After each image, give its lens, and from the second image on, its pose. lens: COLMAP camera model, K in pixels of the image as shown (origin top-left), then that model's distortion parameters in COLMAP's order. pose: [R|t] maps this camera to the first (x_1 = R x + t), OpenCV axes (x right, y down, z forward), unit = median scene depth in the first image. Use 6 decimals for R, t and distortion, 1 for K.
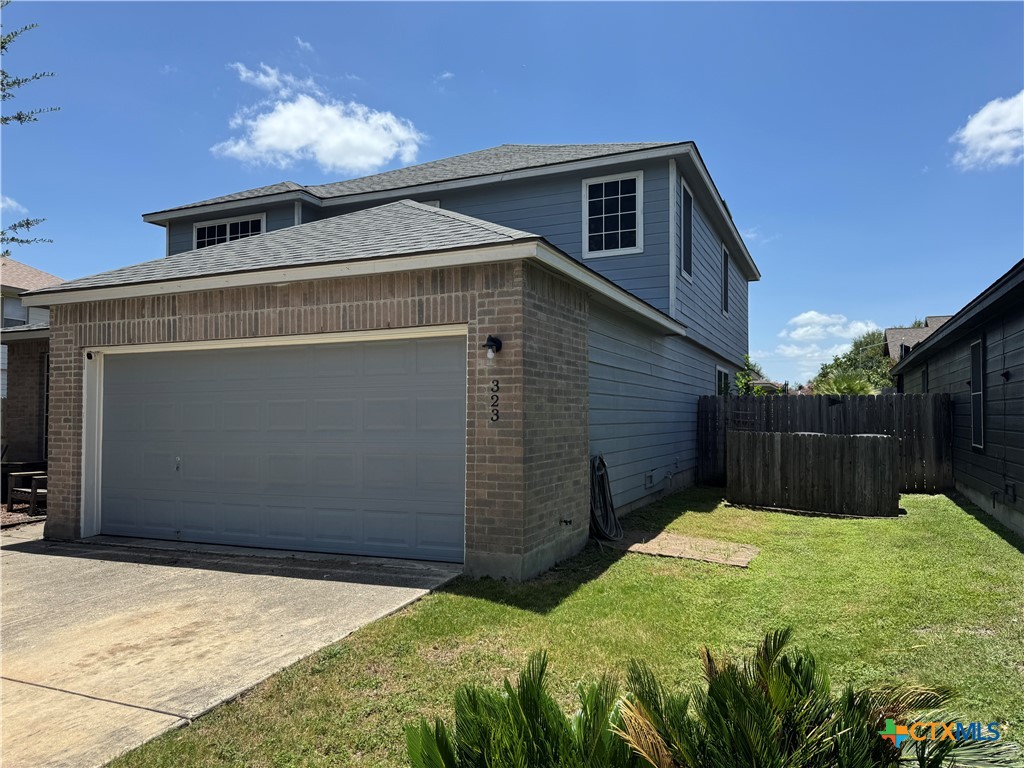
lens RADIAL K [[722.0, 0, 514.4], [0, 722.0, 380.3], [0, 0, 1]] dist [0.052103, -0.070884]
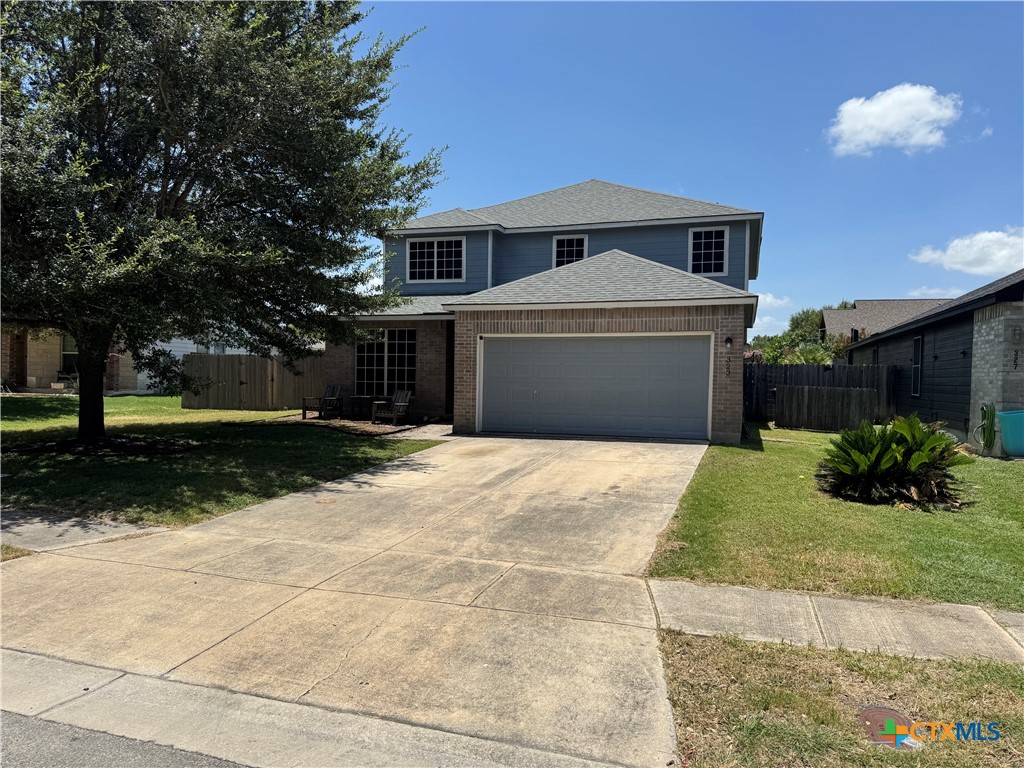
lens RADIAL K [[722.0, 0, 508.4], [0, 722.0, 391.0], [0, 0, 1]] dist [0.052103, -0.070884]
pose [[0.995044, 0.015740, 0.098178, -0.471346], [-0.022346, 0.997533, 0.066548, -0.015108], [-0.096888, -0.068412, 0.992941, -0.601006]]
